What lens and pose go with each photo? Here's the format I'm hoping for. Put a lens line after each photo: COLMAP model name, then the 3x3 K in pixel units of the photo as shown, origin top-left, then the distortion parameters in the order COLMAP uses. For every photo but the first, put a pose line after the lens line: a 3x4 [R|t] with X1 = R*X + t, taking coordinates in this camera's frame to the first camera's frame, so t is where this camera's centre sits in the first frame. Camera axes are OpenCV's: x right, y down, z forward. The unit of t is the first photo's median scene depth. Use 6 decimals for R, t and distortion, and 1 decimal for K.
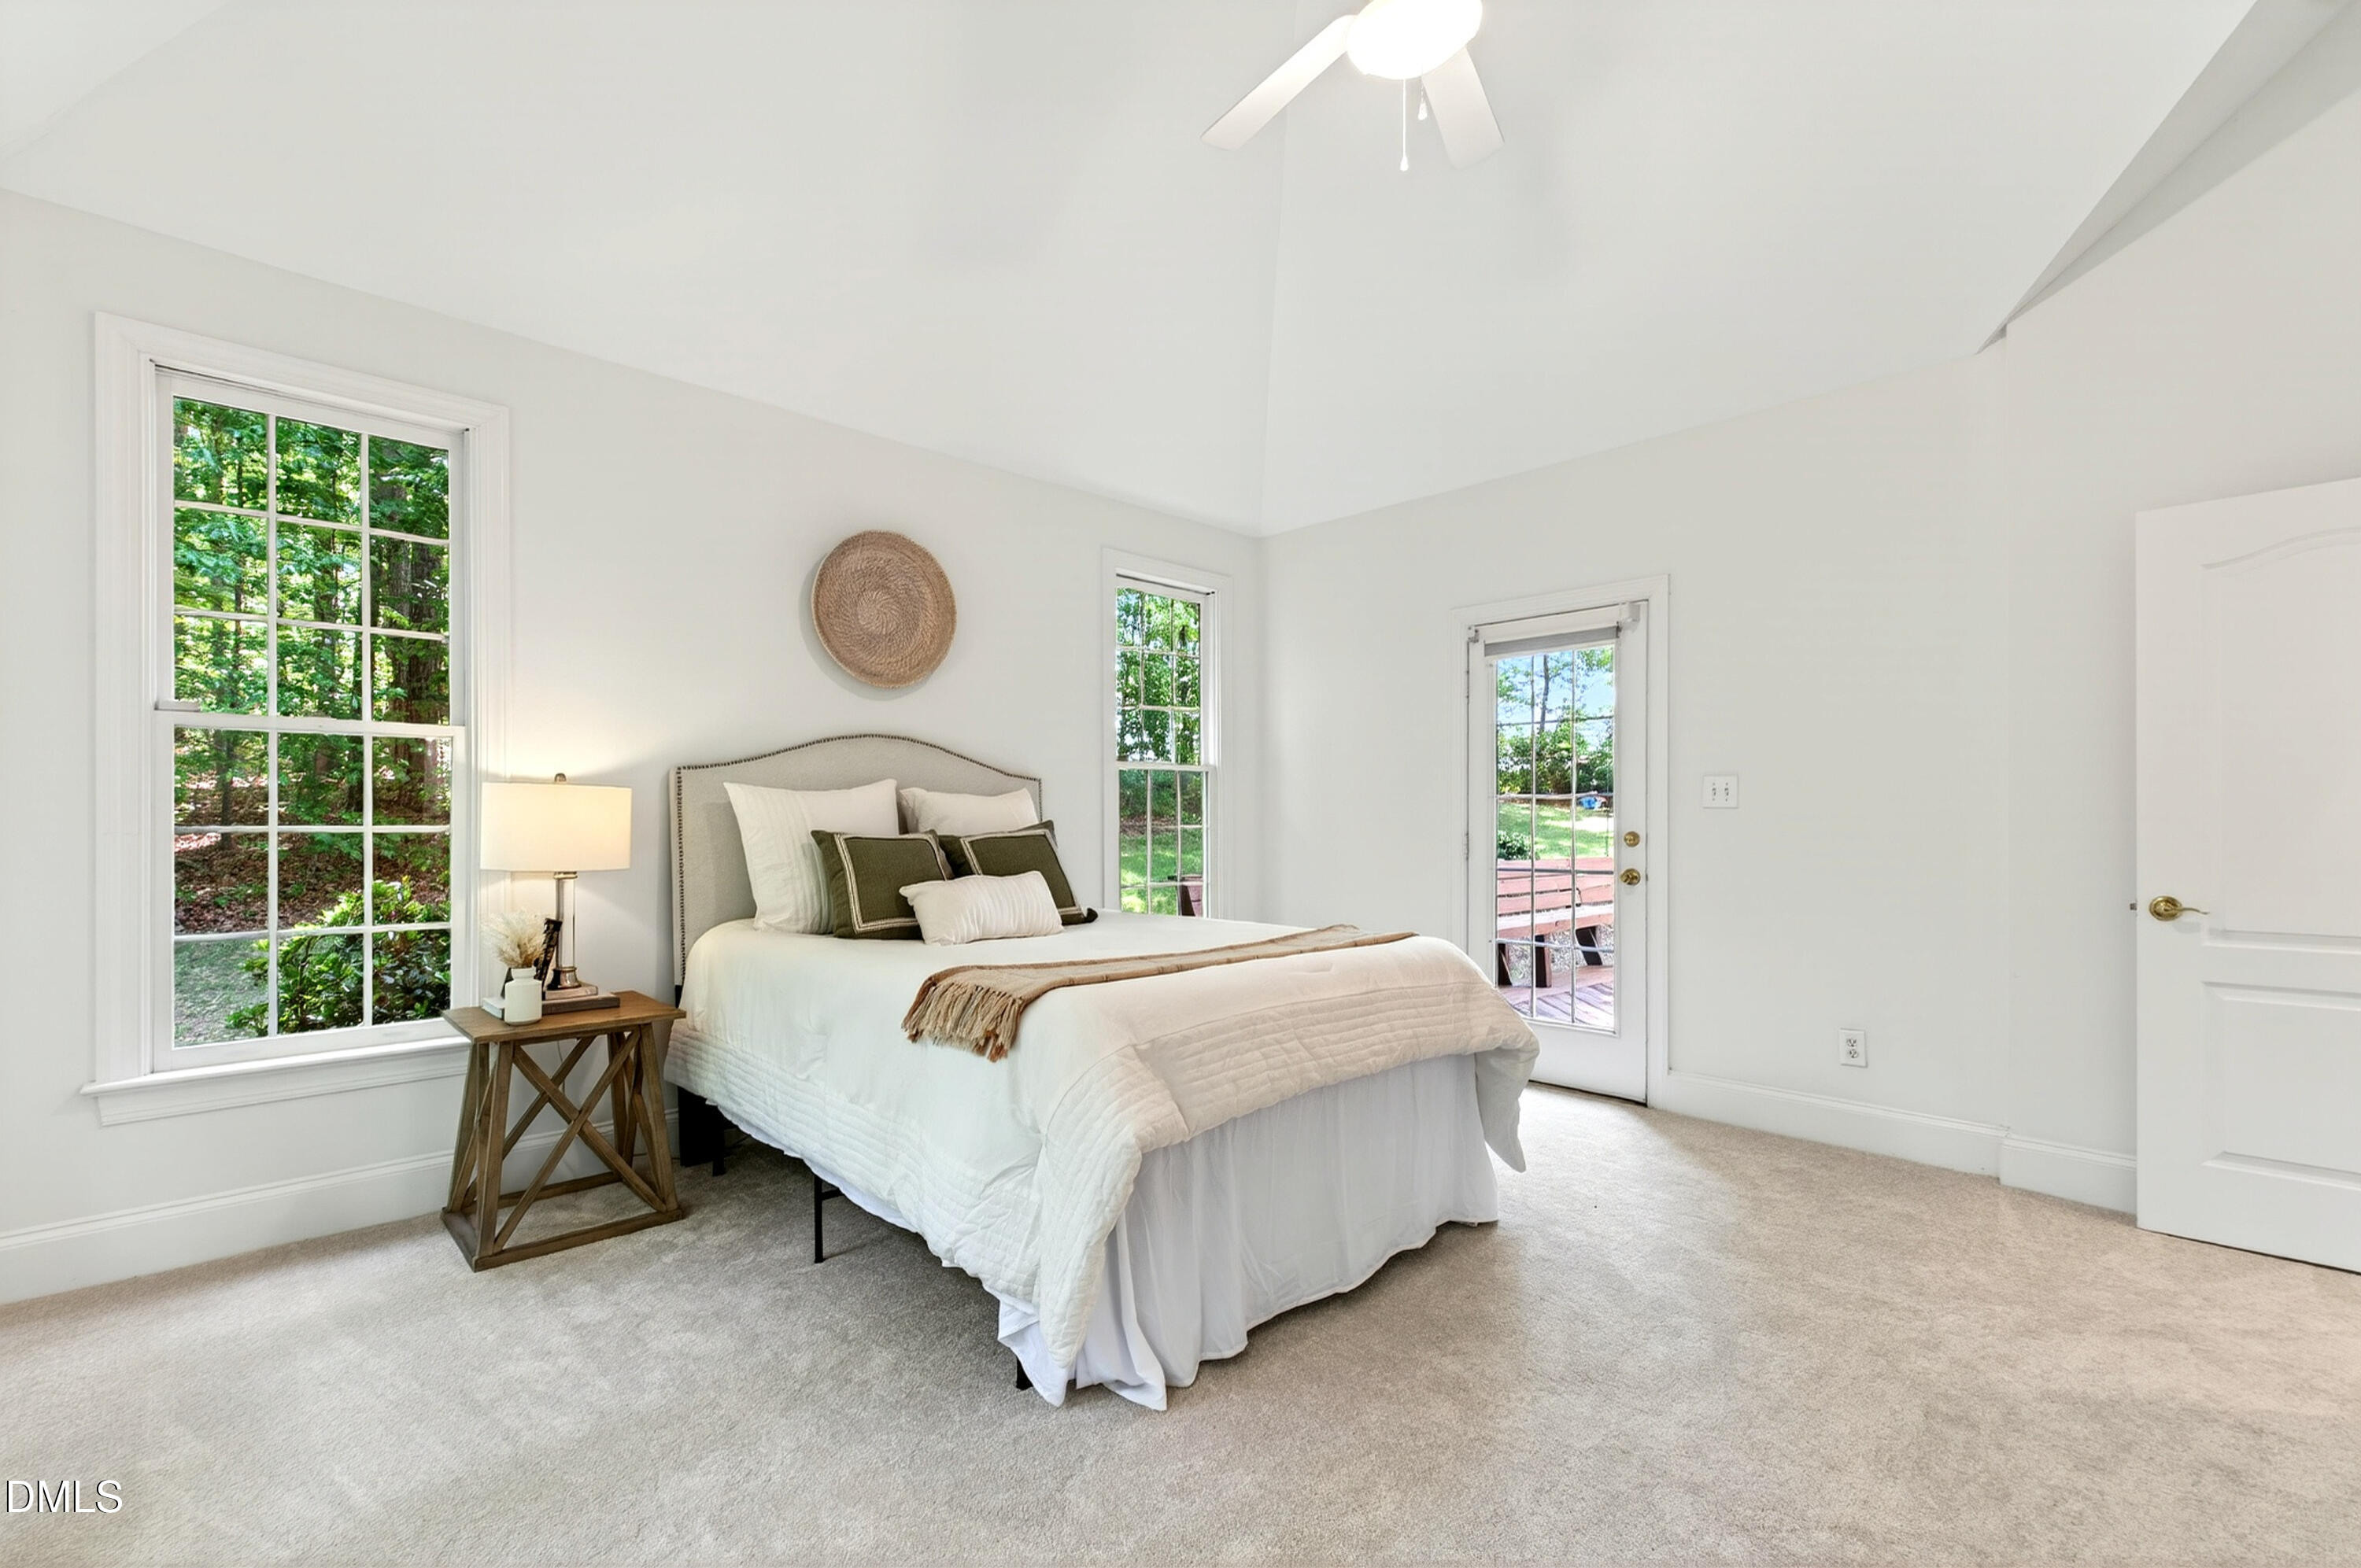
lens RADIAL K [[1053.0, 0, 1200.4], [0, 1053.0, 804.4], [0, 0, 1]] dist [0.001060, 0.000003]
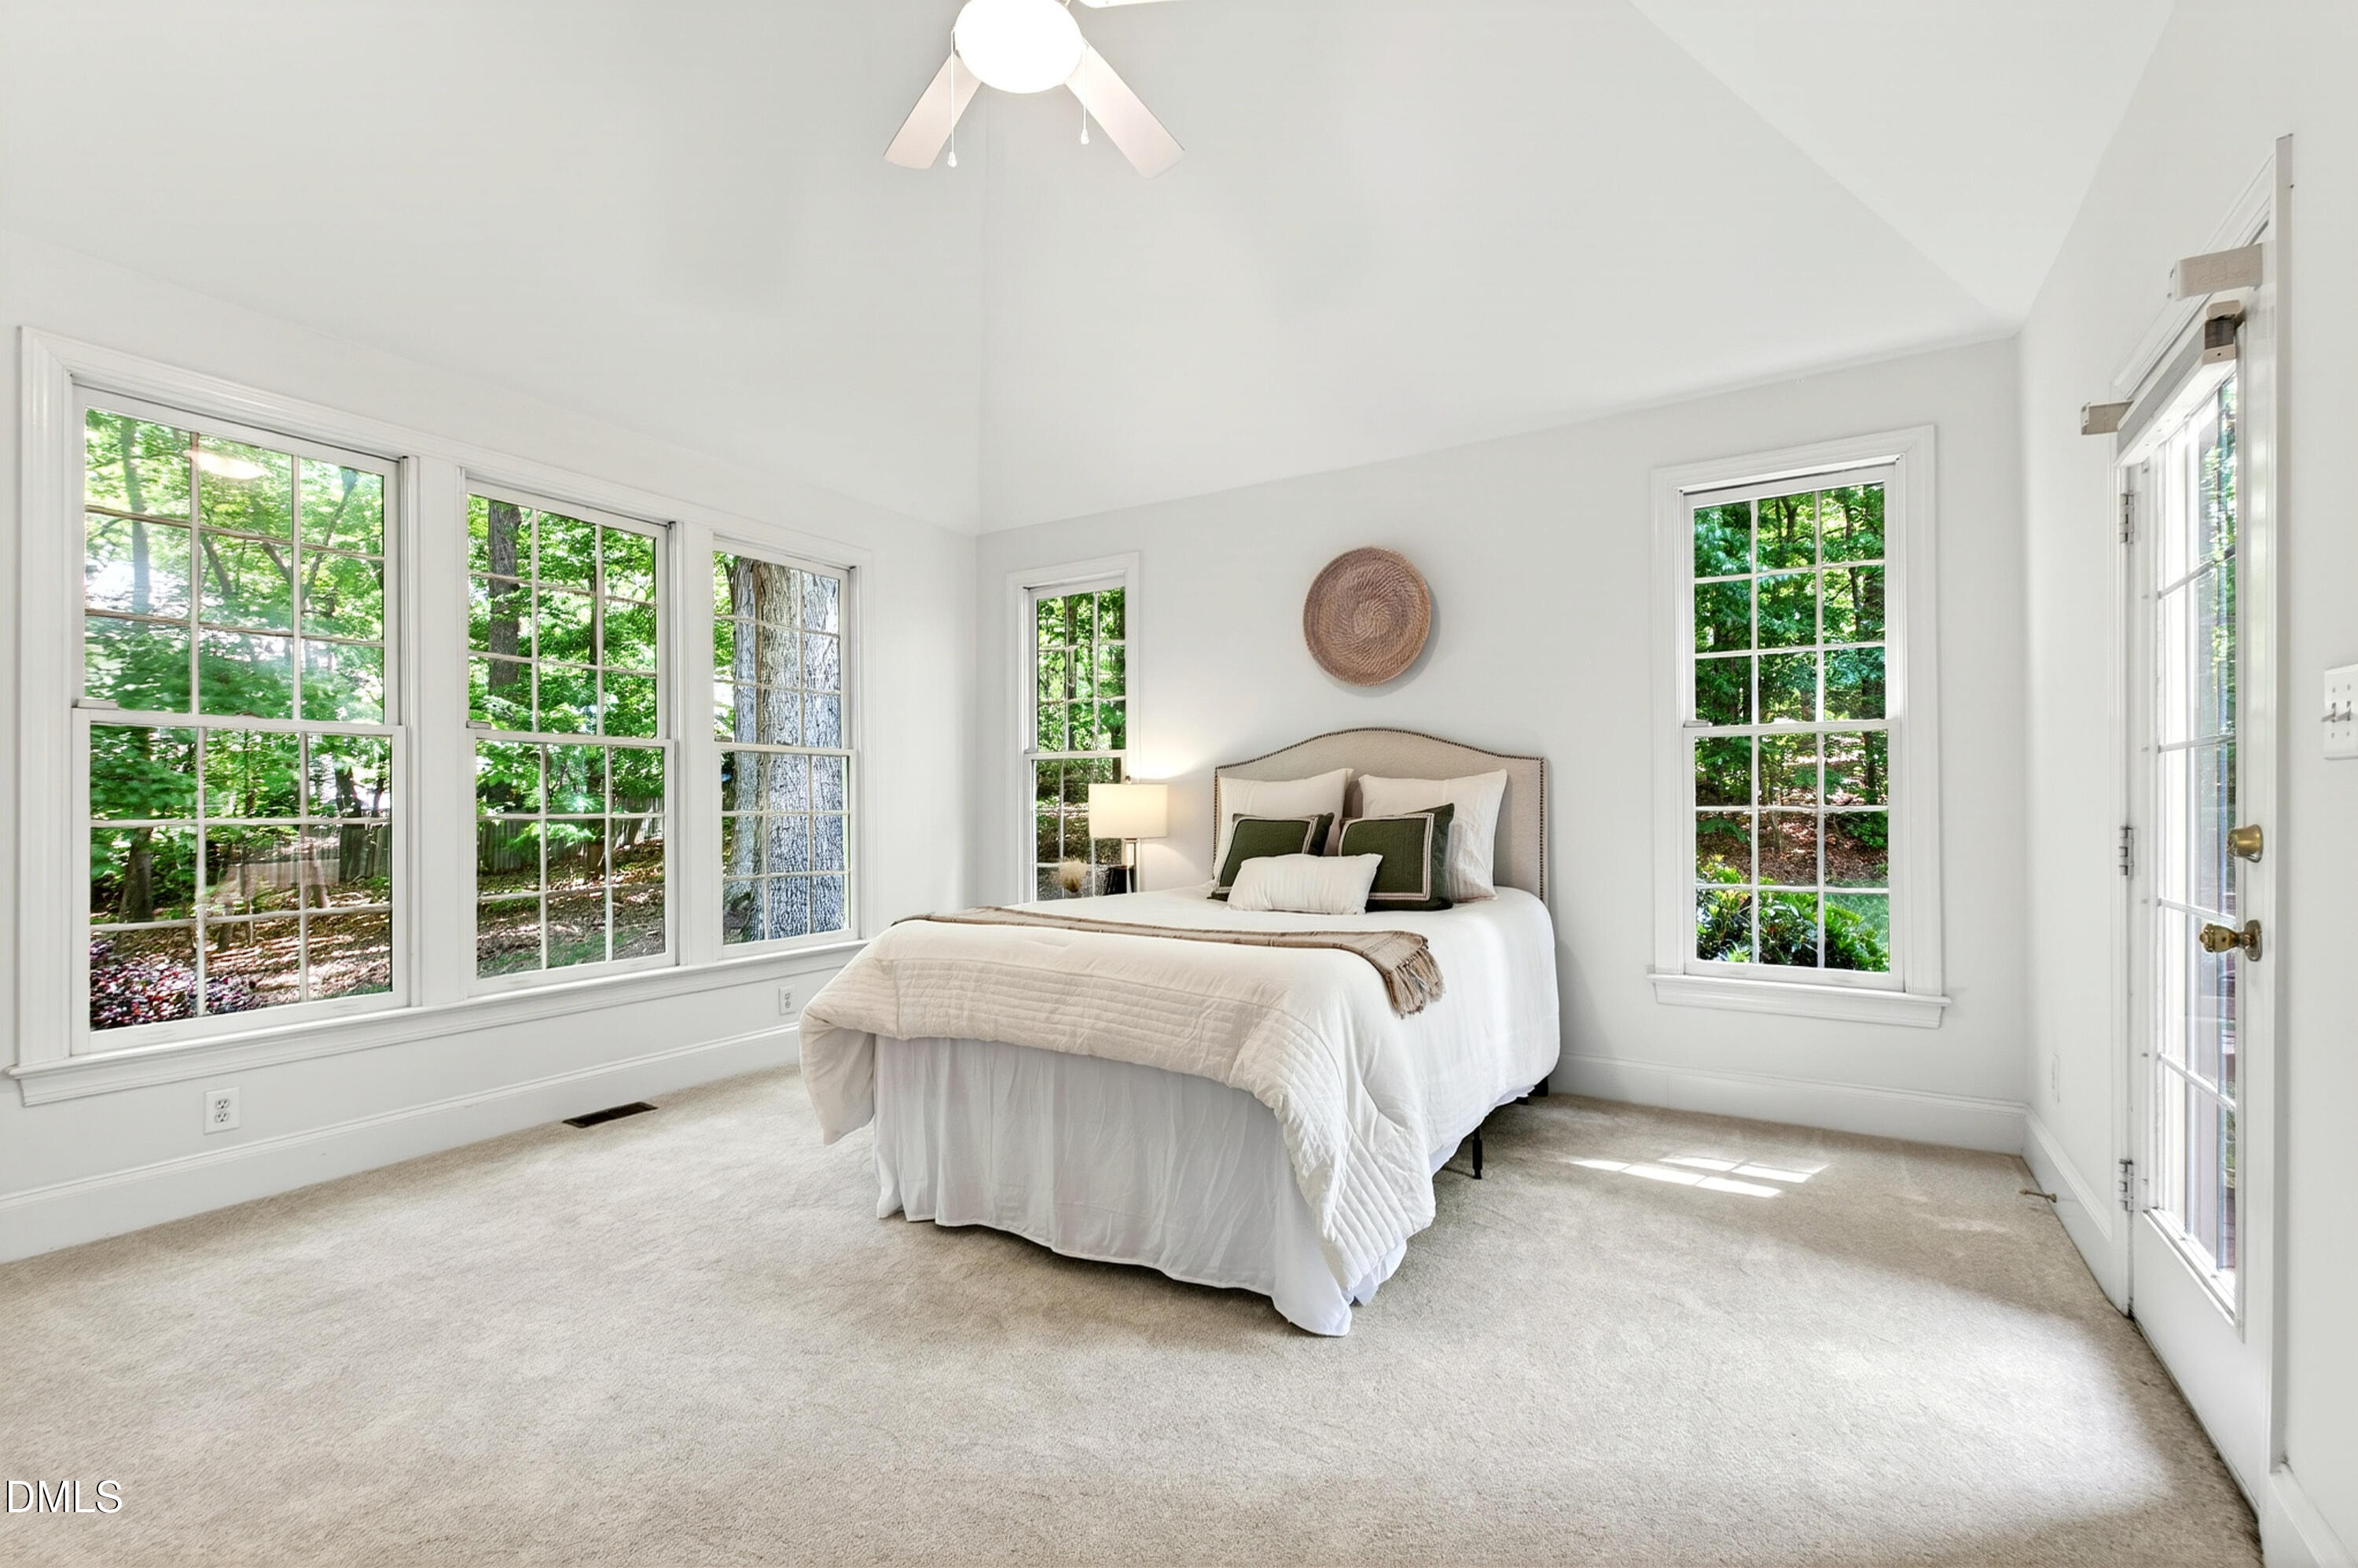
lens RADIAL K [[1051.8, 0, 1198.9], [0, 1051.8, 804.4], [0, 0, 1]] dist [0.001060, 0.000003]
pose [[0.258438, -0.000287, -0.966028, 0.733030], [0.008573, 0.999961, 0.001996, 0.010147], [0.965990, -0.008797, 0.258430, 0.538854]]
